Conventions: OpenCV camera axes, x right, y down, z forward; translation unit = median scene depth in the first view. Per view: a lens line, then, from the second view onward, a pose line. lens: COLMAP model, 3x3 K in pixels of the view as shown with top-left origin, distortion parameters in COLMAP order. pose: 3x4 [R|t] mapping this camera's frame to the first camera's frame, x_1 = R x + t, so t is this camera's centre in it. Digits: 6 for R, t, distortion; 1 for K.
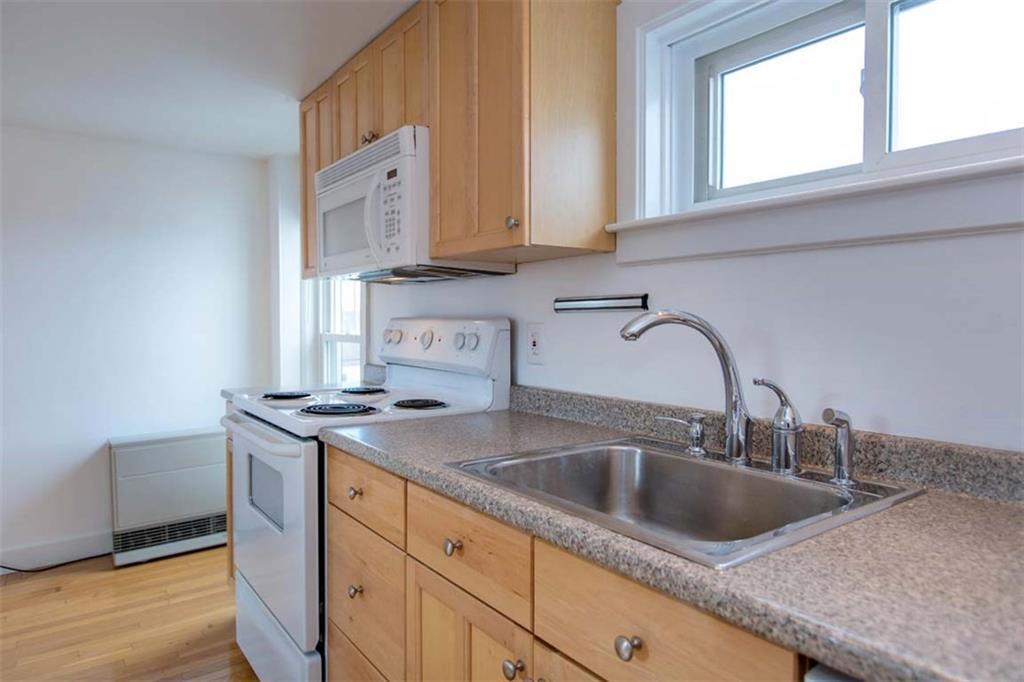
lens RADIAL K [[641.7, 0, 513.5], [0, 641.7, 321.5], [0, 0, 1]] dist [0.036301, -0.000835]
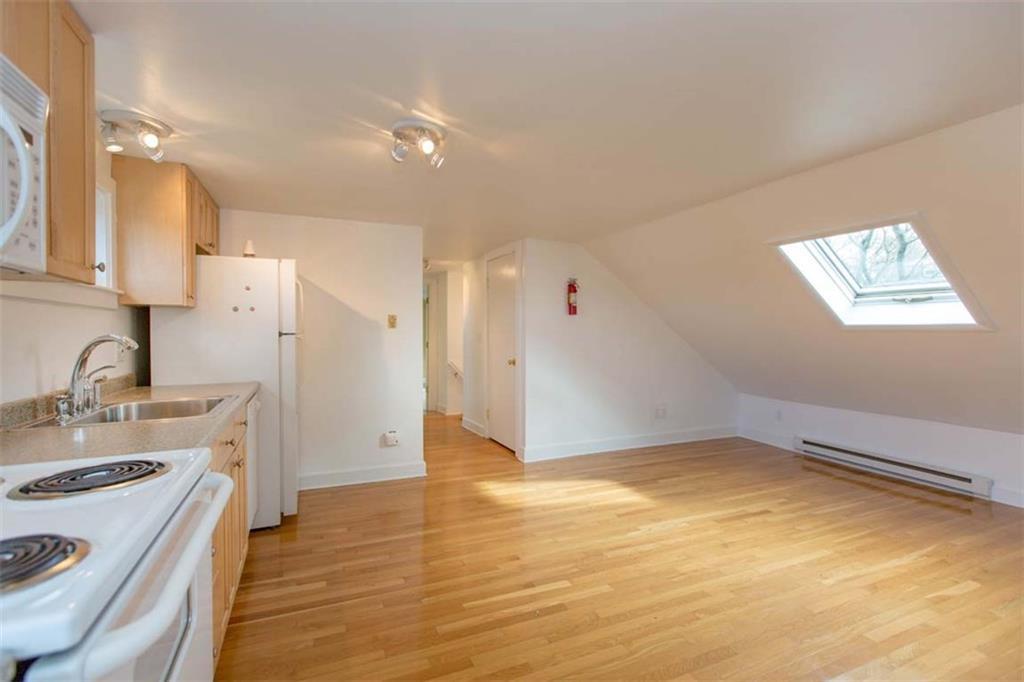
lens RADIAL K [[453.6, 0, 495.5], [0, 453.6, 339.1], [0, 0, 1]] dist [0.002004, 0.000369]
pose [[-0.970483, 0.005095, 0.241116, -0.810350], [0.010441, 0.999727, 0.020898, -0.014467], [-0.240944, 0.022798, -0.970271, 1.378663]]
